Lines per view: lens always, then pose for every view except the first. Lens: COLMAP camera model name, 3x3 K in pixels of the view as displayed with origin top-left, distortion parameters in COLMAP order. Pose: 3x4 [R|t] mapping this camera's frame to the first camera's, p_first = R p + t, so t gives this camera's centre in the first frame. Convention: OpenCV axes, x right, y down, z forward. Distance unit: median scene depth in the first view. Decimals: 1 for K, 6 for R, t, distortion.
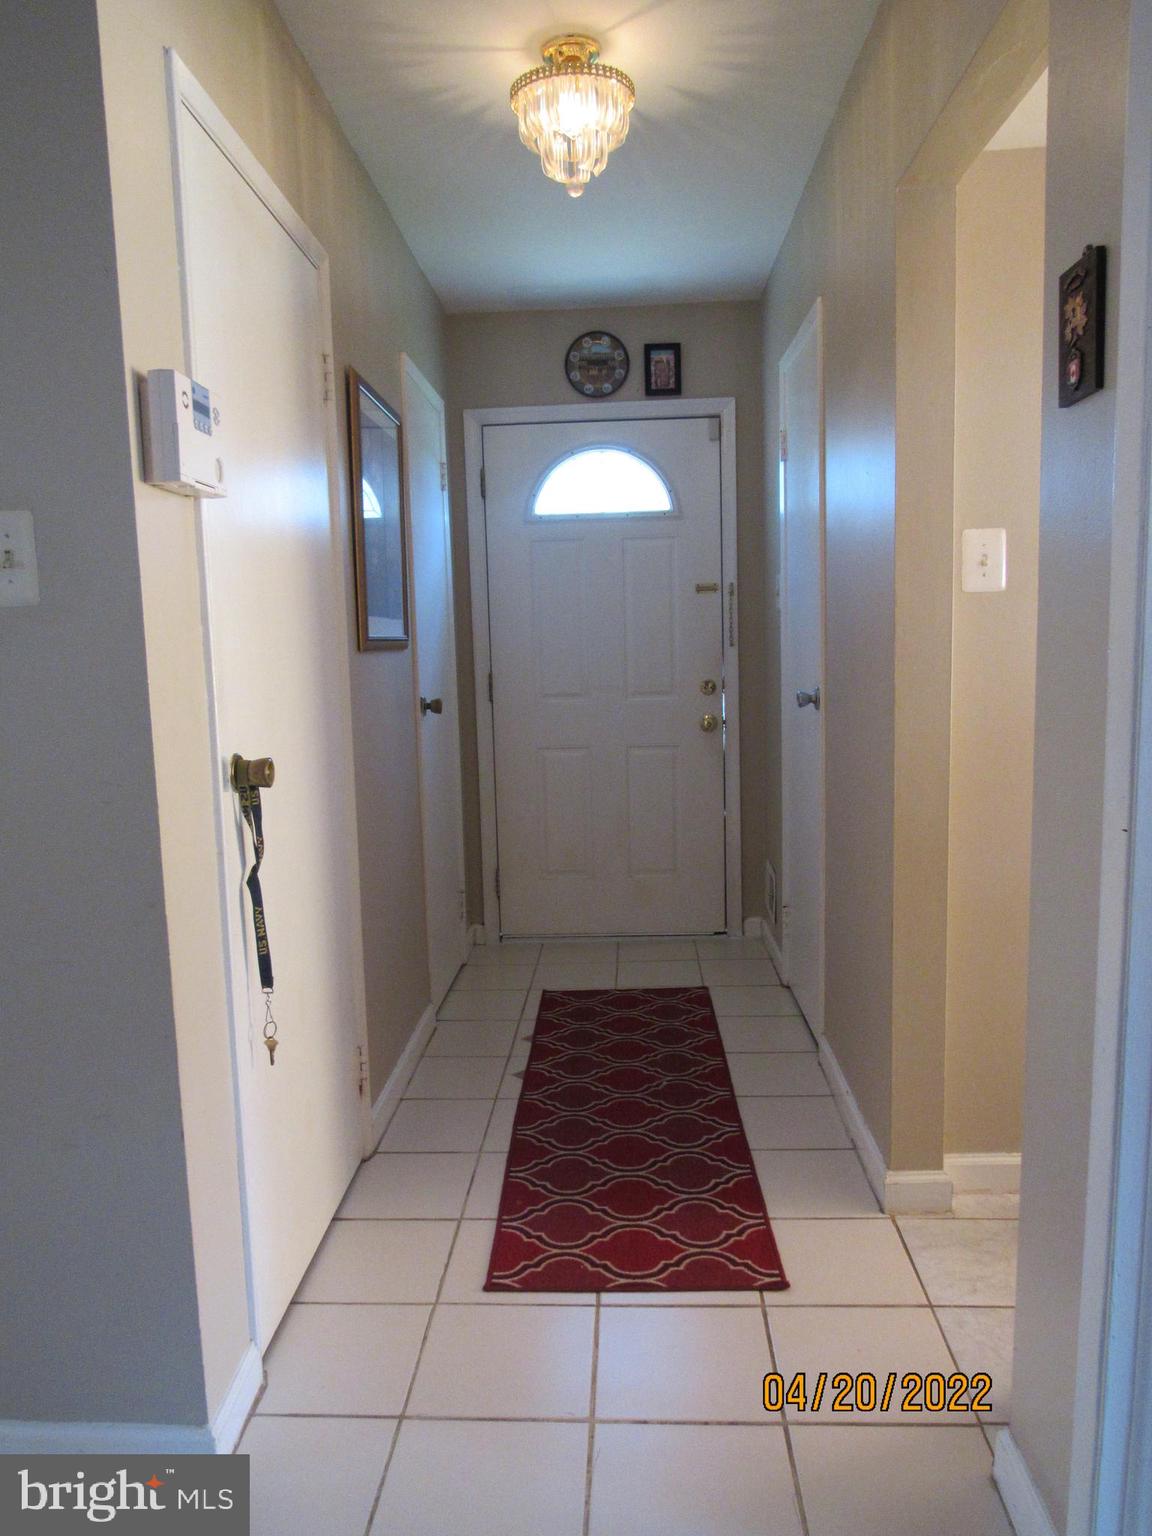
lens RADIAL K [[1099.8, 0, 576.1], [0, 1099.8, 768.8], [0, 0, 1]] dist [-0.020622, -0.003256]
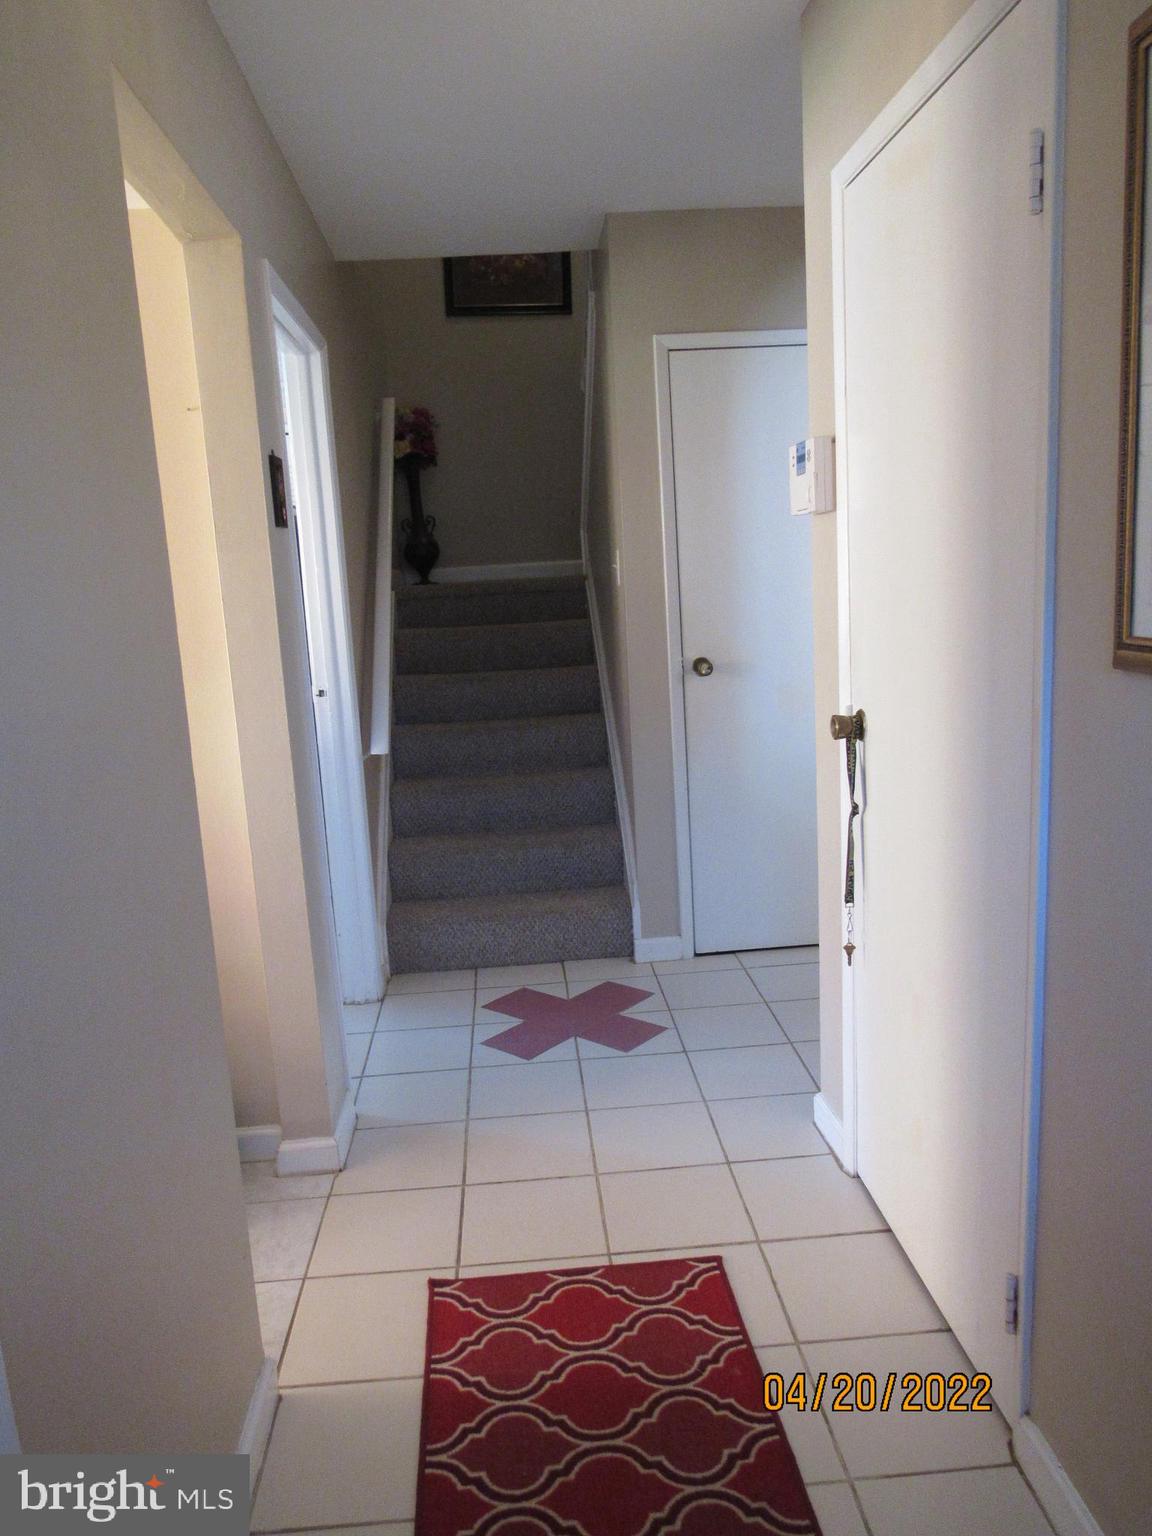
lens RADIAL K [[1099.8, 0, 577.5], [0, 1099.8, 768.7], [0, 0, 1]] dist [-0.020622, -0.003256]
pose [[-0.990377, 0.092325, -0.103096, 0.106153], [0.057561, 0.952257, 0.299823, -0.265506], [0.125855, 0.291004, -0.948408, 1.685558]]
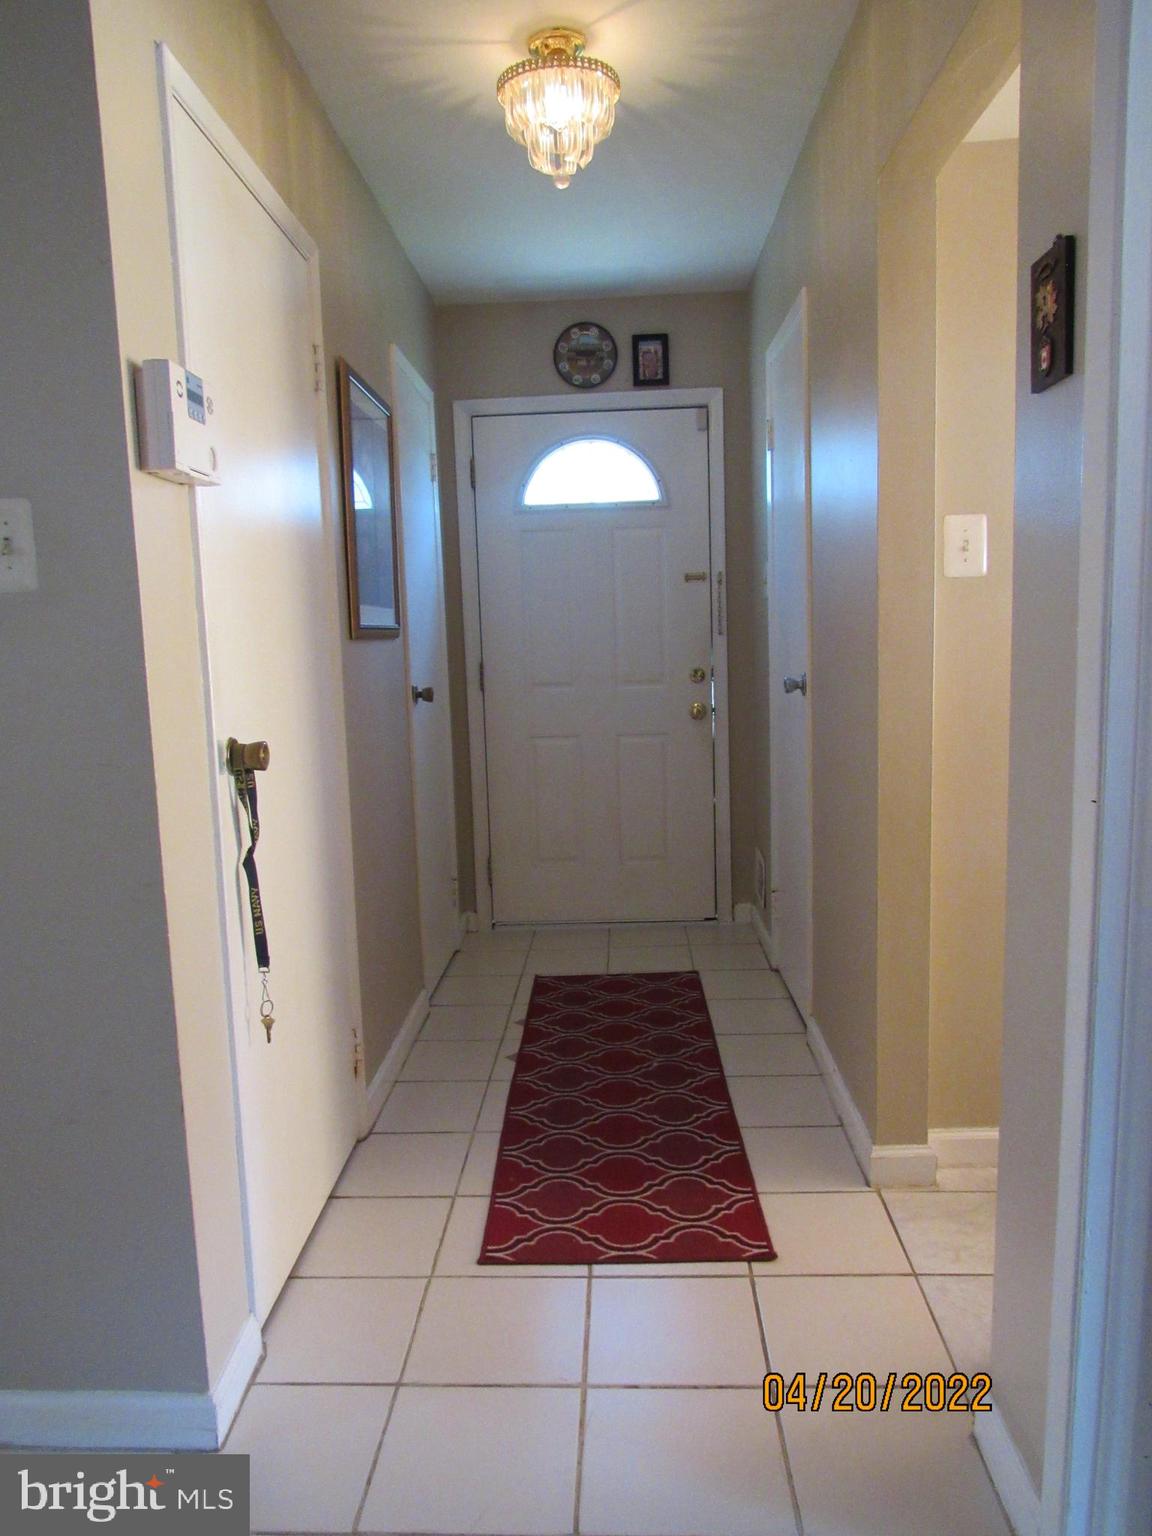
lens RADIAL K [[1099.8, 0, 576.2], [0, 1099.8, 770.2], [0, 0, 1]] dist [-0.020622, -0.003256]
pose [[0.999959, -0.005784, 0.006966, 0.002535], [0.005733, 0.999957, 0.007350, 0.008428], [-0.007008, -0.007310, 0.999949, -0.017047]]
